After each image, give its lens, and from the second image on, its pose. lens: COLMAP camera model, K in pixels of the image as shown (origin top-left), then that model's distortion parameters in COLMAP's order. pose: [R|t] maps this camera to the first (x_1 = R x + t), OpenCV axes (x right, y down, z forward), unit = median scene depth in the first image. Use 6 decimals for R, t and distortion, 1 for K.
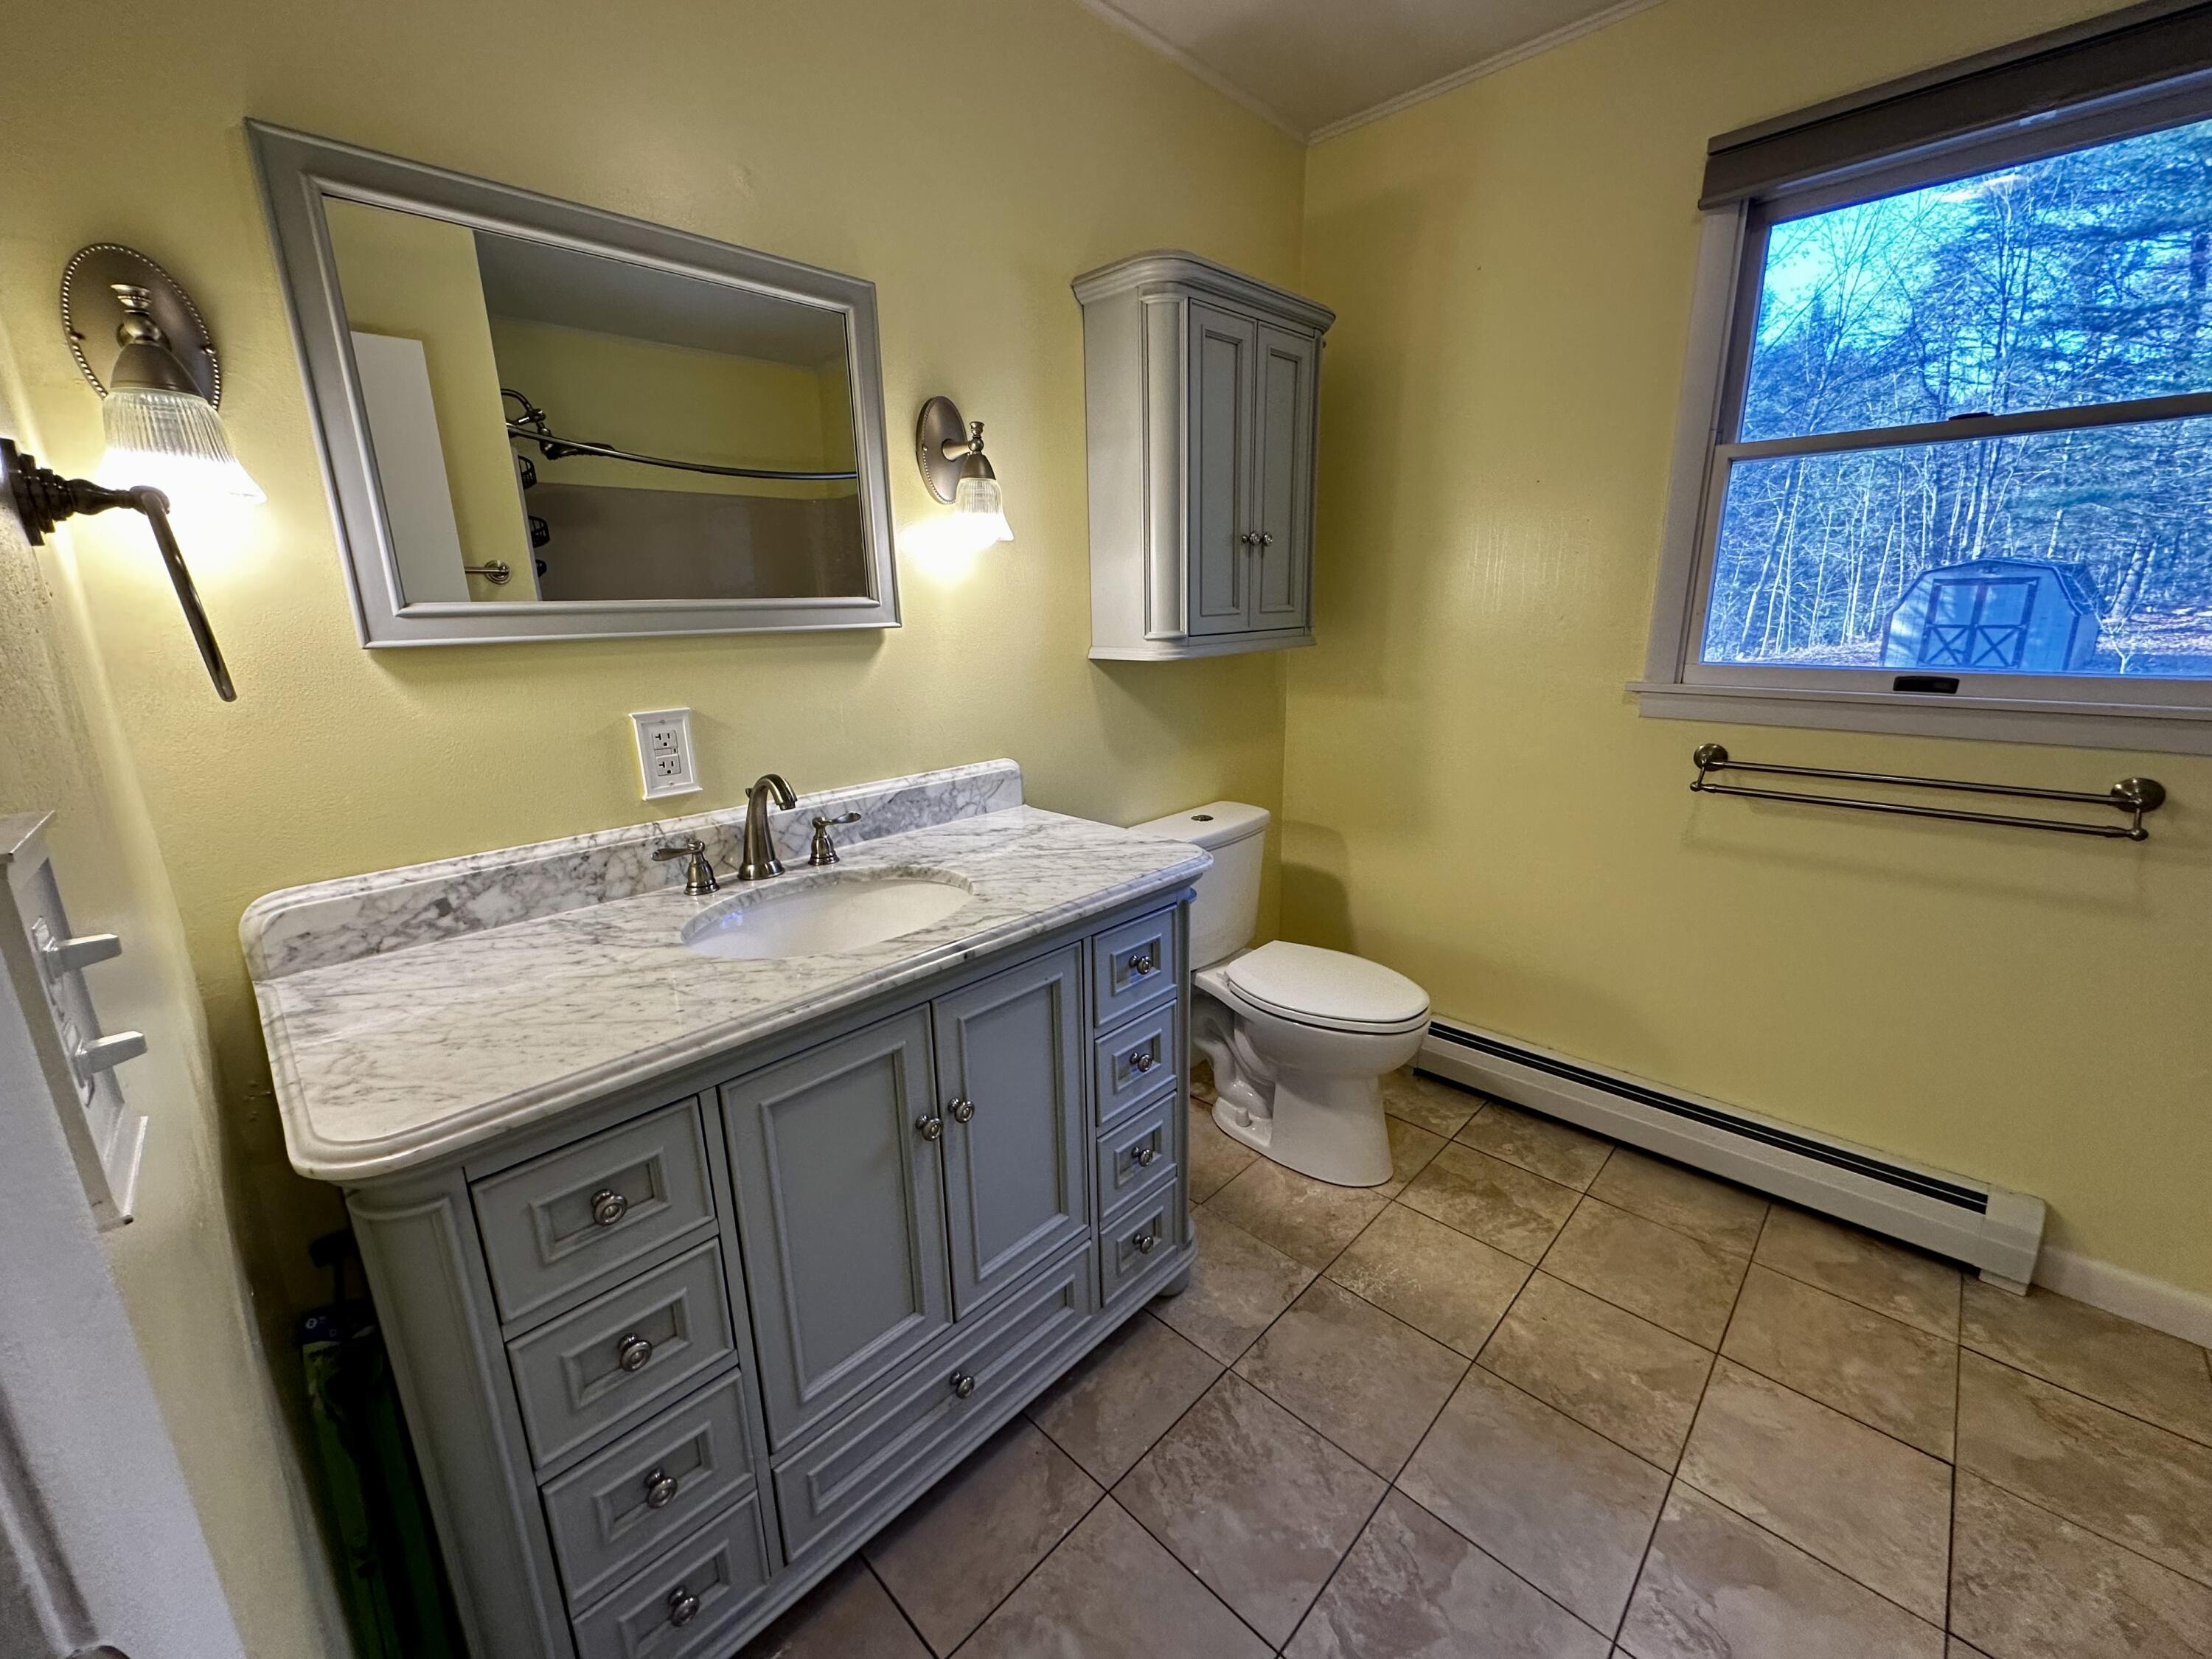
lens RADIAL K [[882.5, 0, 1107.2], [0, 882.5, 838.4], [0, 0, 1]] dist [-0.000619, 0.000323]
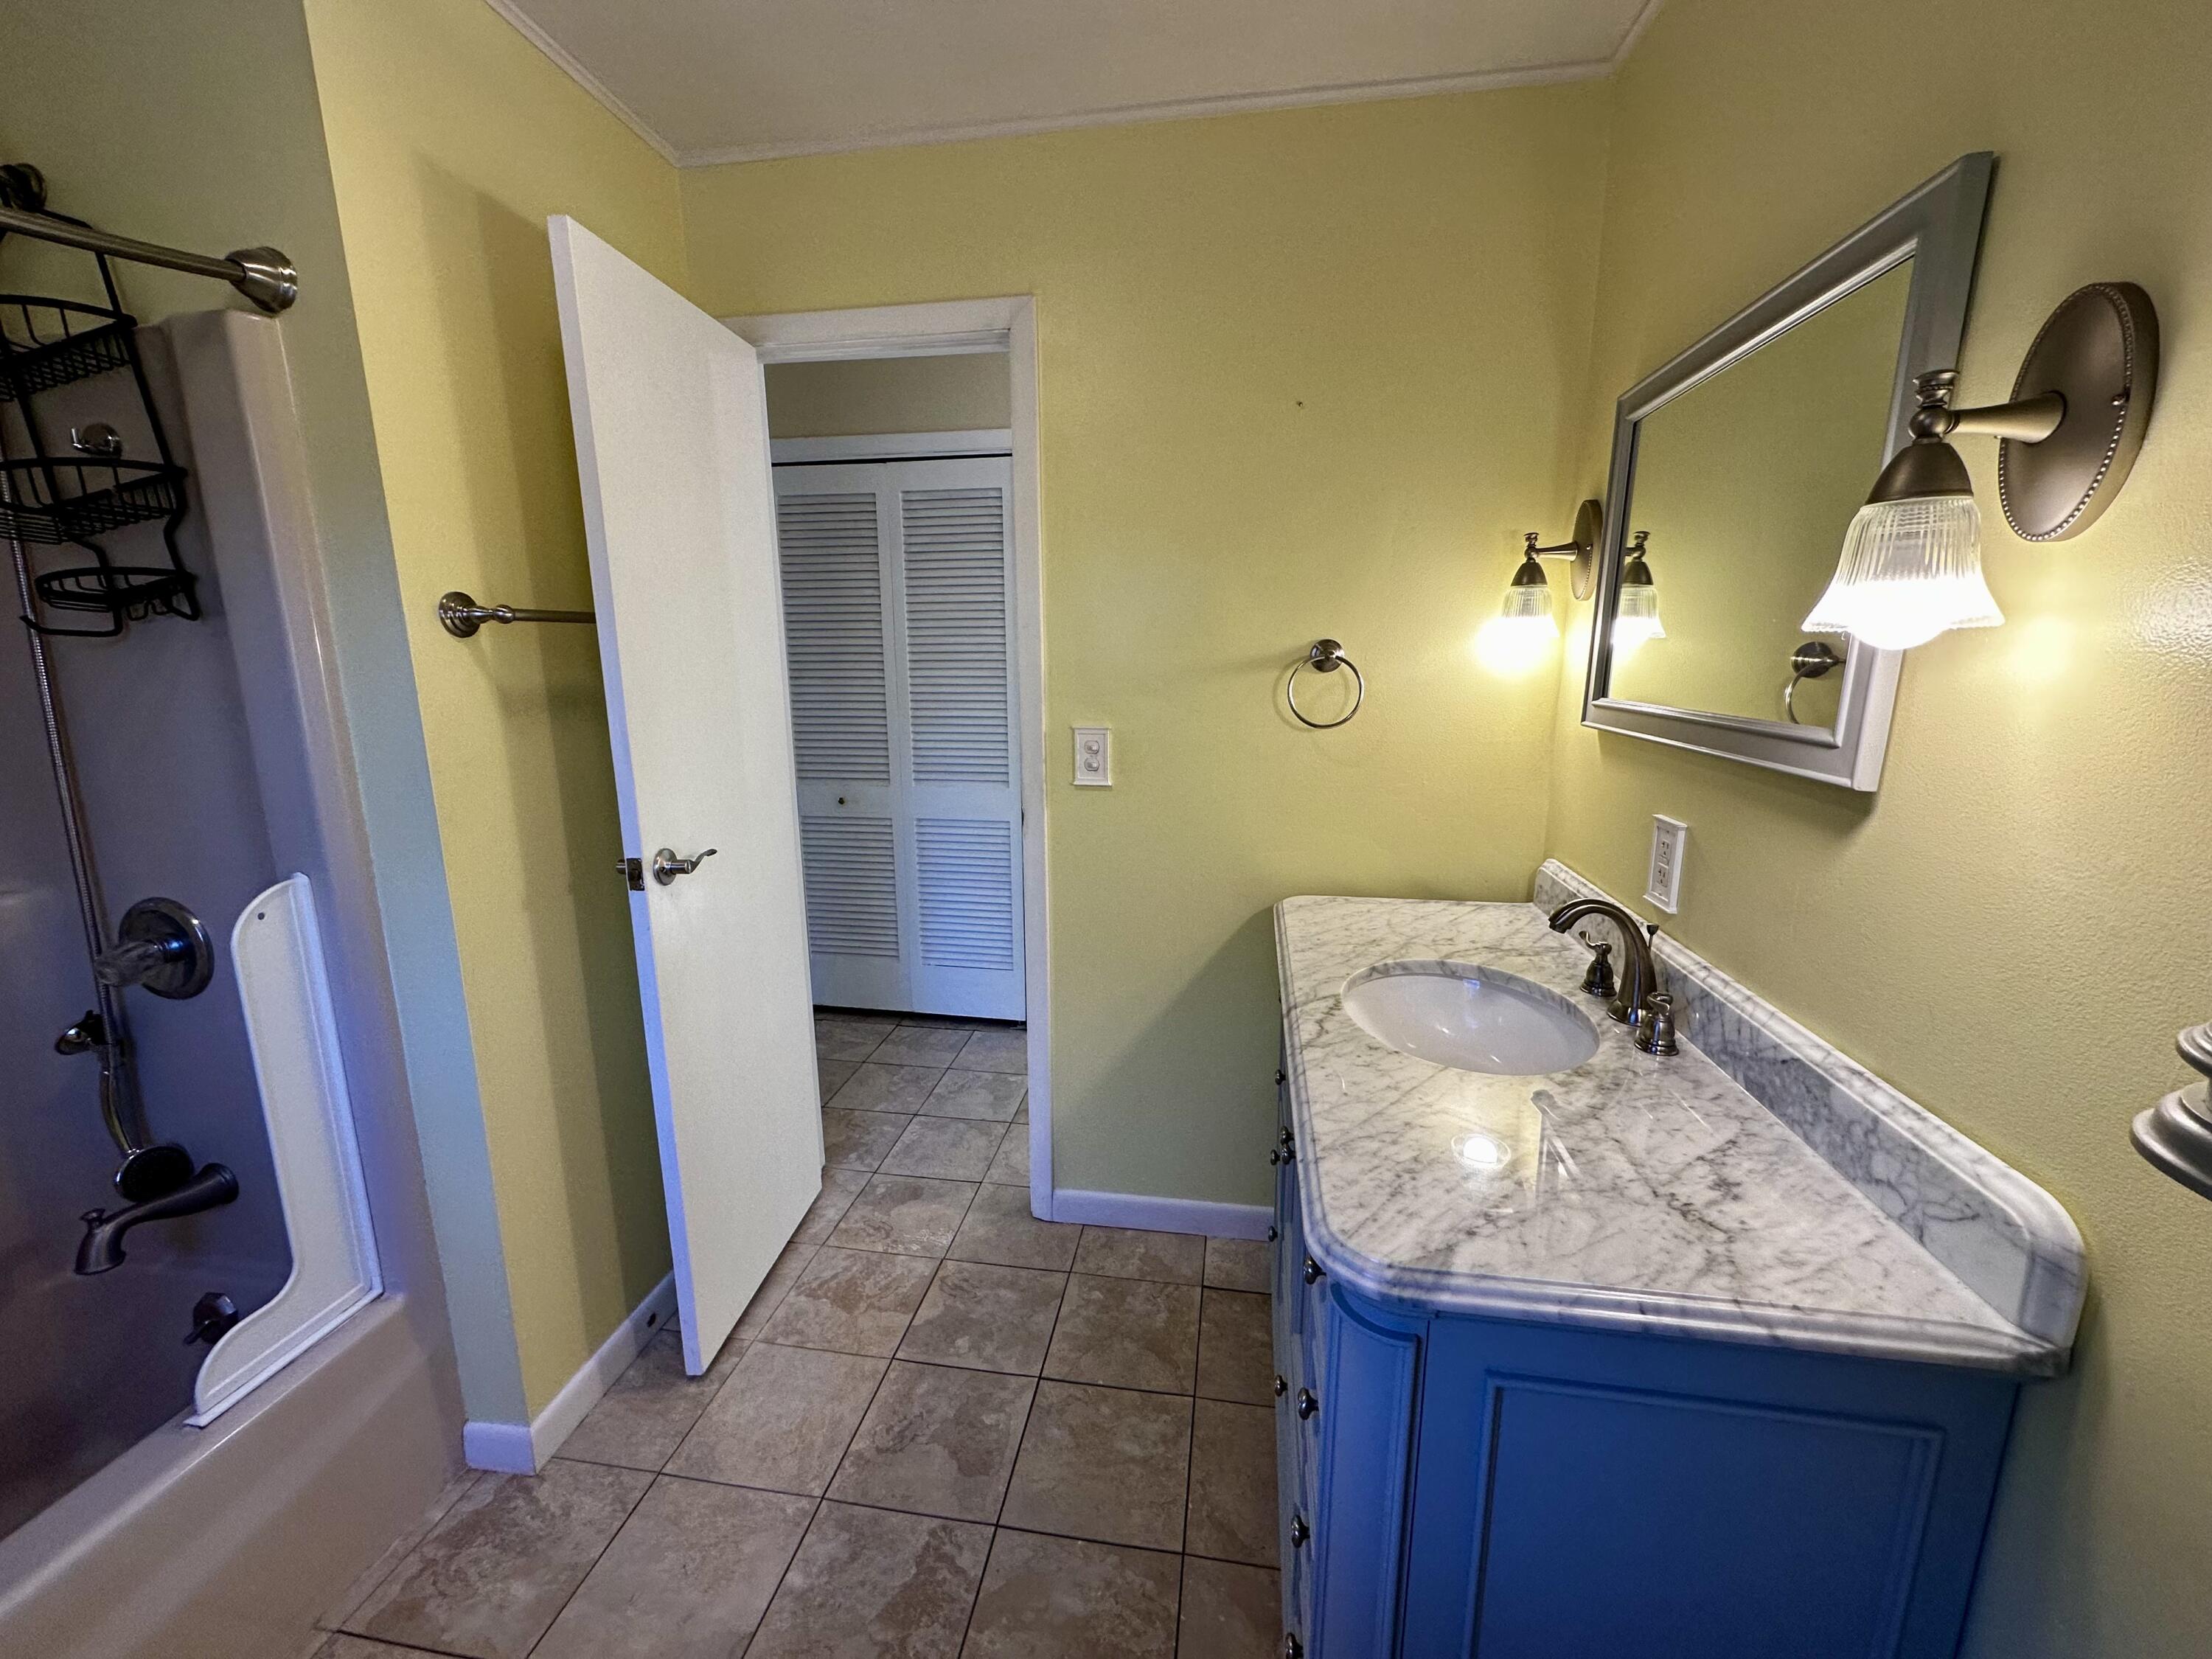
lens RADIAL K [[882.5, 0, 1107.0], [0, 882.5, 818.5], [0, 0, 1]] dist [-0.000619, 0.000323]
pose [[-0.818183, 0.132639, -0.559449, 0.474705], [-0.128083, 0.906528, 0.402245, -0.399961], [0.560510, 0.400766, -0.724717, 1.182608]]
